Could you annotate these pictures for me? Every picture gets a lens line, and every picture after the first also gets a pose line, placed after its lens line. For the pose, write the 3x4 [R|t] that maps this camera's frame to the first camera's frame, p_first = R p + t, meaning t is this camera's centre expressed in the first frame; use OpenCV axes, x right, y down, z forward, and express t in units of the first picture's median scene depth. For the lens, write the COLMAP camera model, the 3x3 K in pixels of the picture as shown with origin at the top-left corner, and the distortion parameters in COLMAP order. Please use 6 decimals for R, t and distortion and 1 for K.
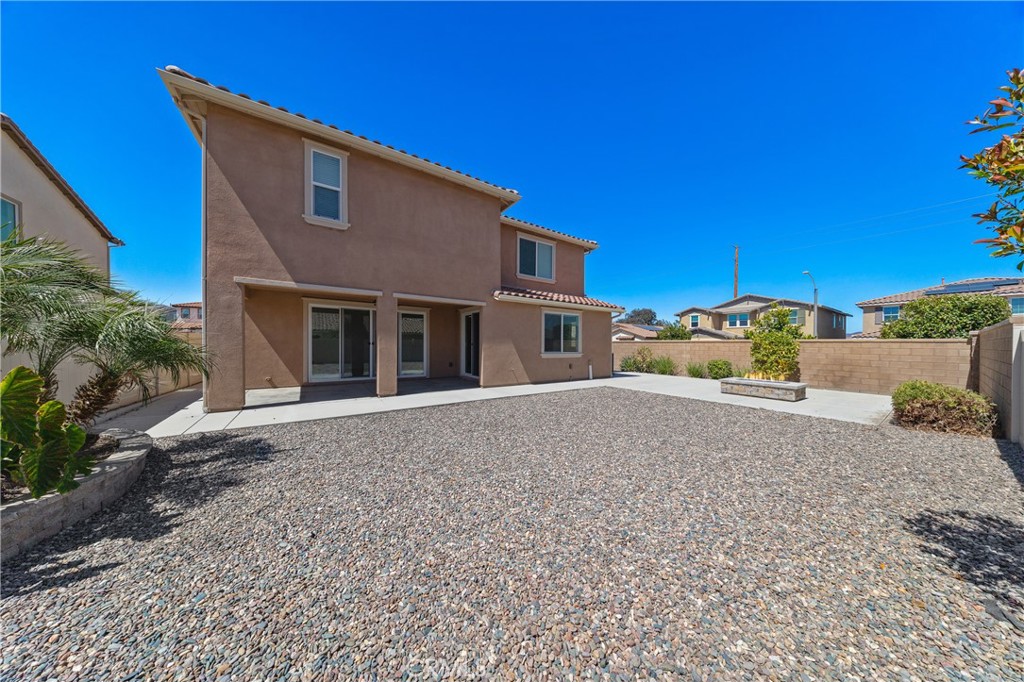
lens RADIAL K [[299.3, 0, 512.0], [0, 299.3, 341.0], [0, 0, 1]] dist [-0.000036, -0.000055]
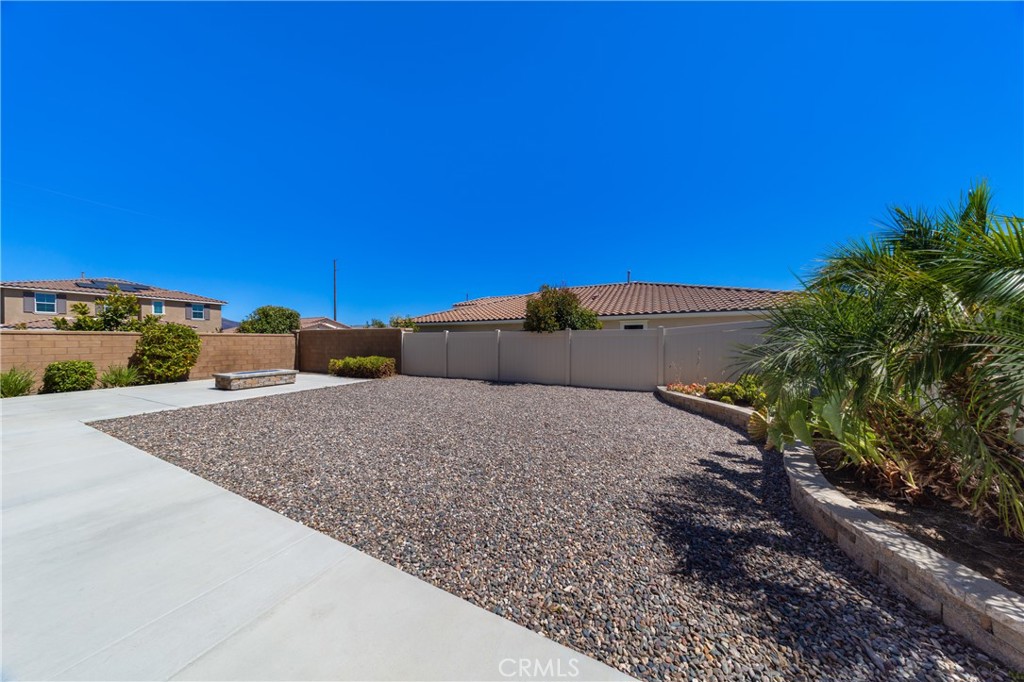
lens RADIAL K [[299.3, 0, 512.0], [0, 299.3, 341.0], [0, 0, 1]] dist [-0.000036, -0.000055]
pose [[-0.485786, -0.013915, 0.873967, -0.528537], [-0.012560, 0.999881, 0.008938, -0.000065], [-0.873987, -0.006635, -0.485903, 0.687714]]
